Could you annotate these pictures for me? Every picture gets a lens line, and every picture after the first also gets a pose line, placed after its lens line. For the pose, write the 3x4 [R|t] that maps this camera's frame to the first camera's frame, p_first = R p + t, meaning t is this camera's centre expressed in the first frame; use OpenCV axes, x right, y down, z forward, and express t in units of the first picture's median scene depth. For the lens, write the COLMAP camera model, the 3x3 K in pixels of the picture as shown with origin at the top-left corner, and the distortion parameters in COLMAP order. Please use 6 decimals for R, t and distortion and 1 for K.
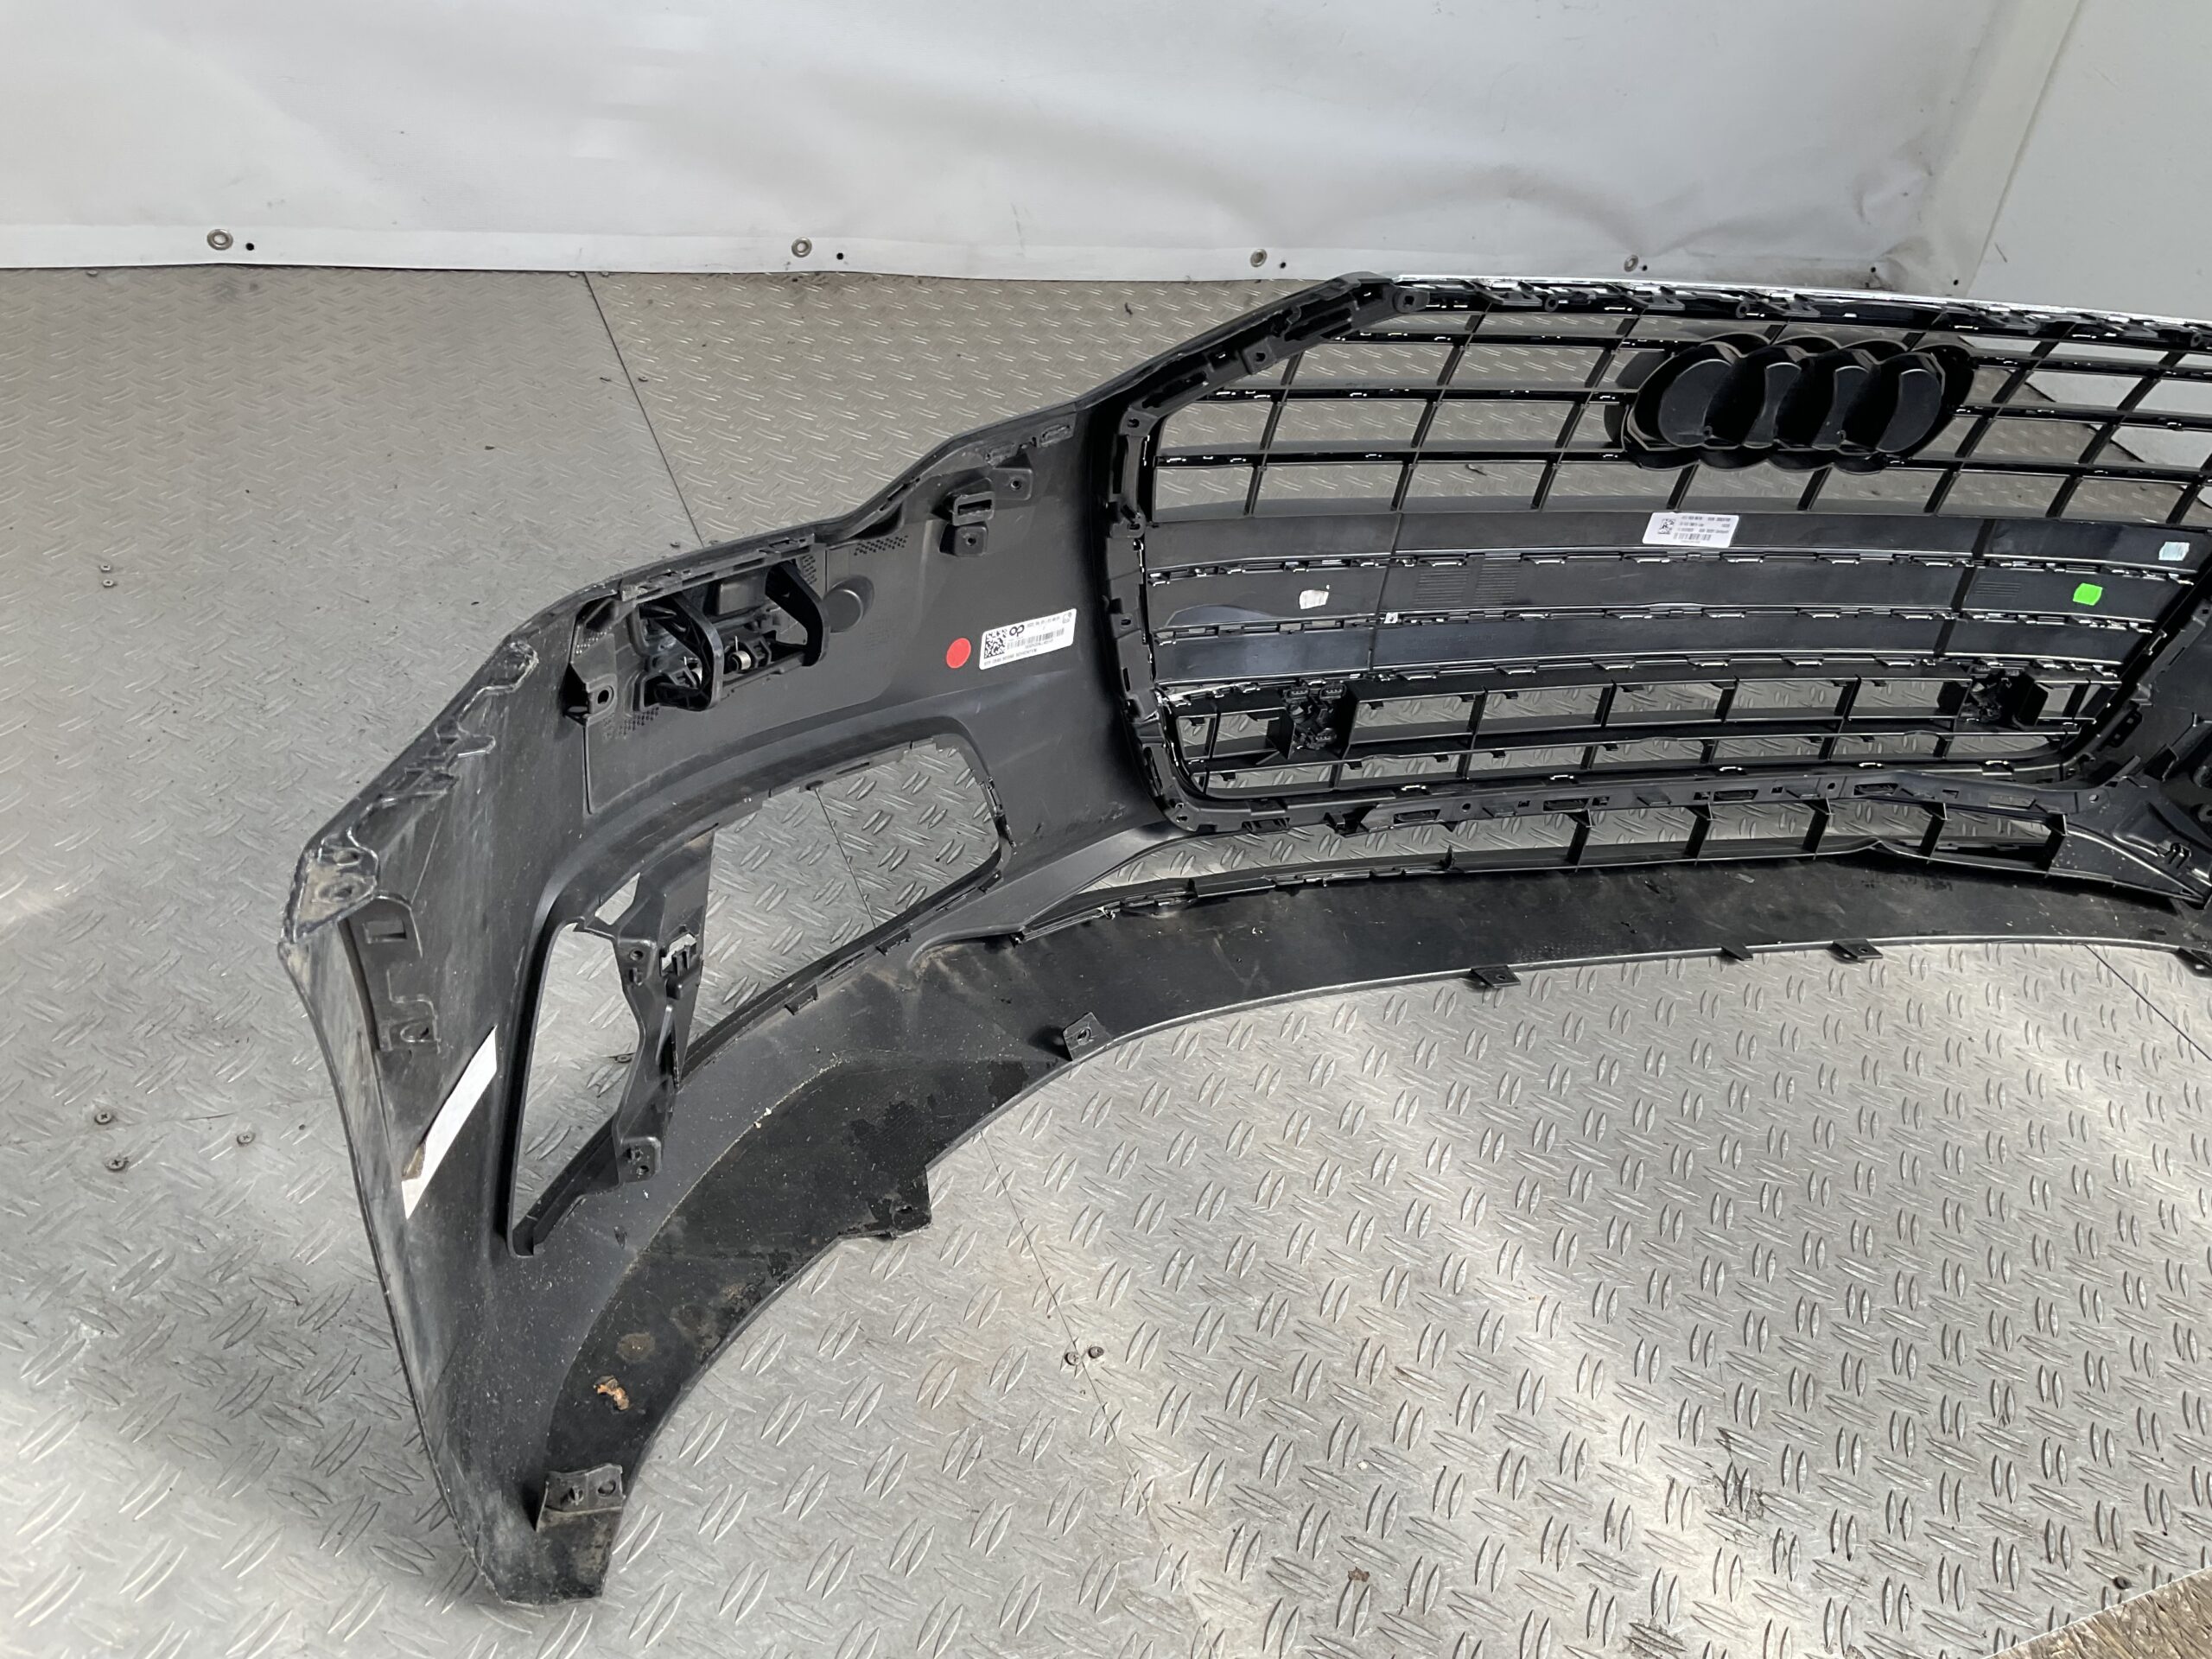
lens RADIAL K [[1826.7, 0, 1110.7], [0, 1826.7, 828.1], [0, 0, 1]] dist [0.102973, -0.224210]
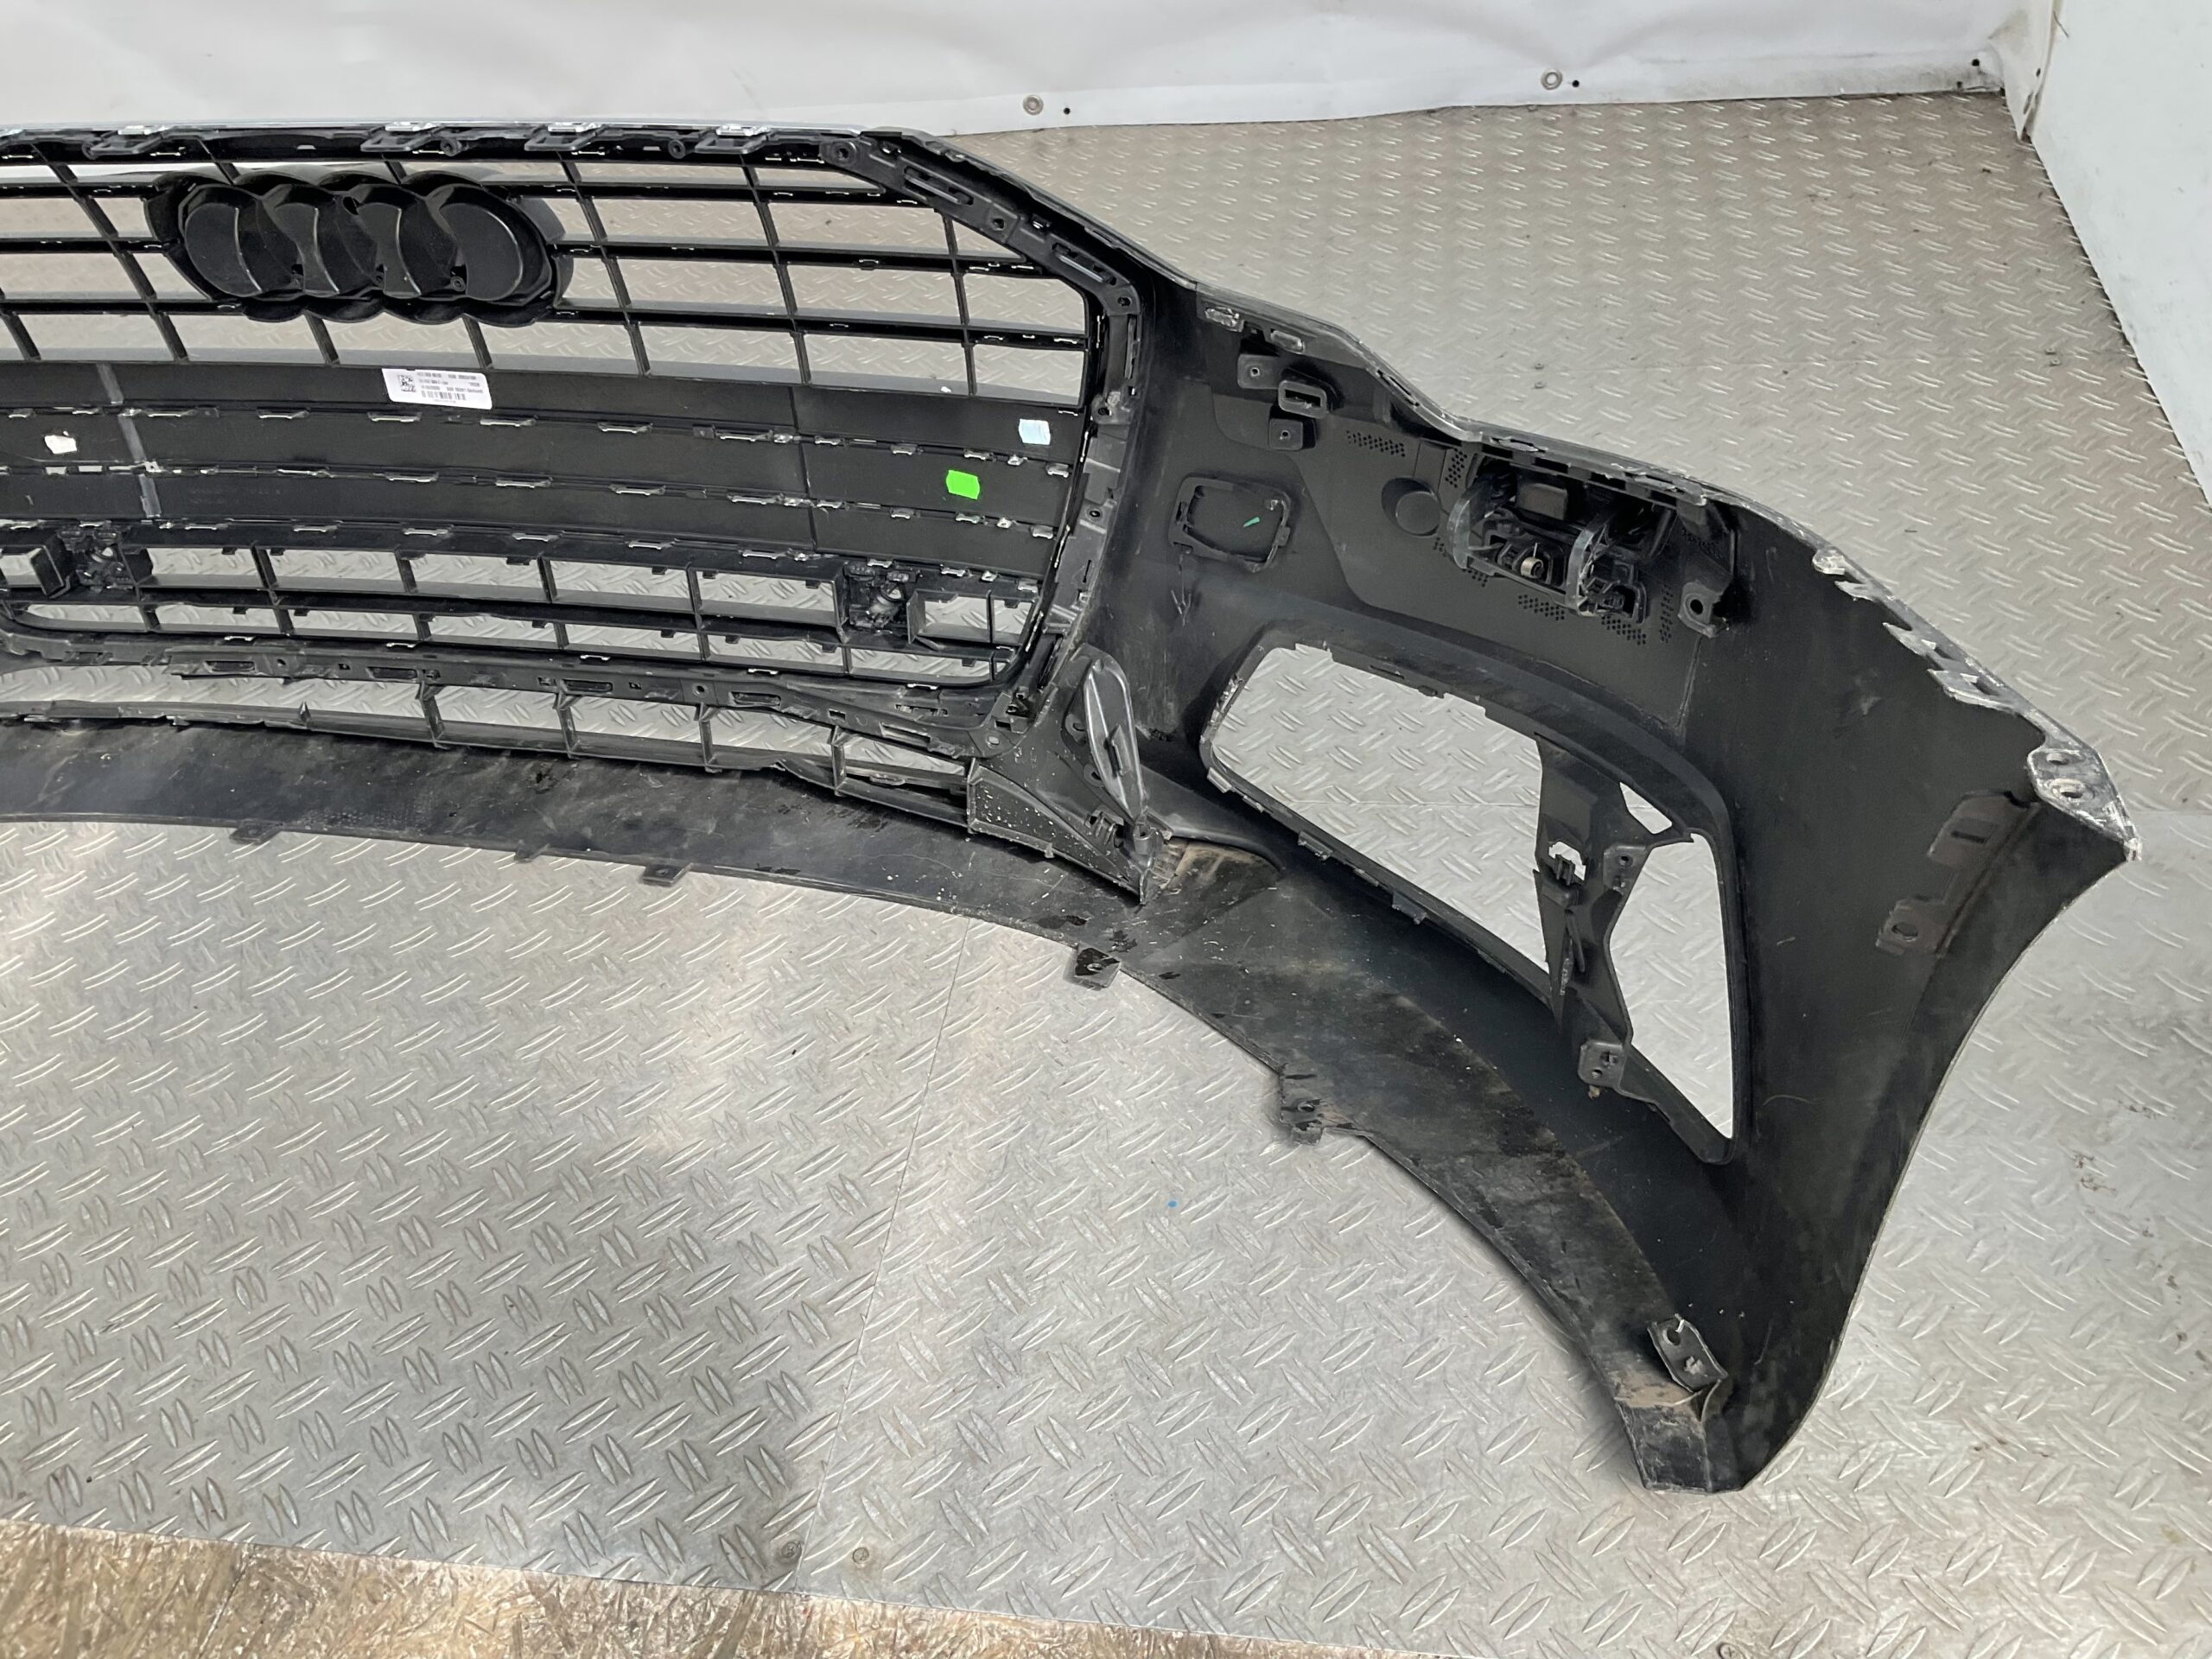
lens RADIAL K [[1826.7, 0, 1110.7], [0, 1826.7, 828.1], [0, 0, 1]] dist [0.102973, -0.224210]
pose [[0.847959, 0.143642, -0.510228, 1.056735], [-0.103858, 0.988948, 0.105810, -0.072804], [0.519788, -0.036731, 0.853506, 0.361638]]
